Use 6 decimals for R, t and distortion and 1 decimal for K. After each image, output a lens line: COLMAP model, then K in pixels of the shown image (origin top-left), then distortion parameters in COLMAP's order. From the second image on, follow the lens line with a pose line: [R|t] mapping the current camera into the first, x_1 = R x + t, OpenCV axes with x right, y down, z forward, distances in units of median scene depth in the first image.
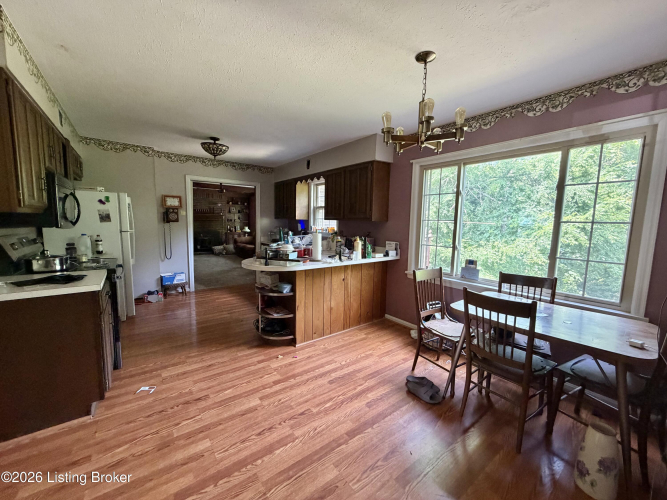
lens RADIAL K [[264.5, 0, 331.7], [0, 264.5, 249.9], [0, 0, 1]] dist [-0.002935, -0.000052]
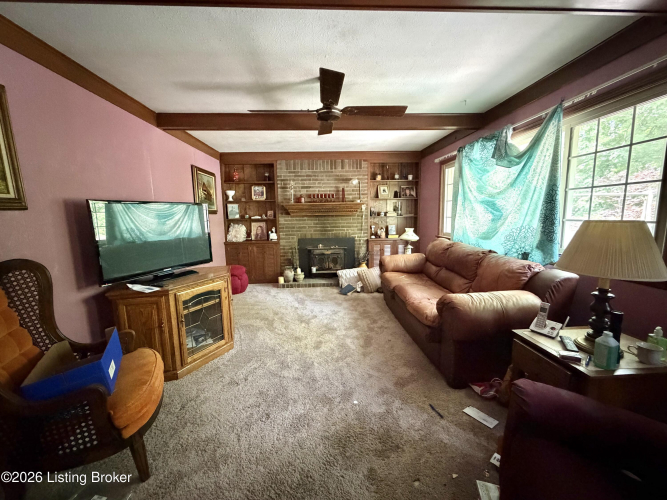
lens RADIAL K [[264.5, 0, 332.7], [0, 264.5, 249.1], [0, 0, 1]] dist [-0.002935, -0.000052]
pose [[0.827341, 0.046622, -0.559761, -0.184596], [-0.030509, 0.998808, 0.038097, -0.066412], [0.560870, -0.014442, 0.827778, 0.573103]]
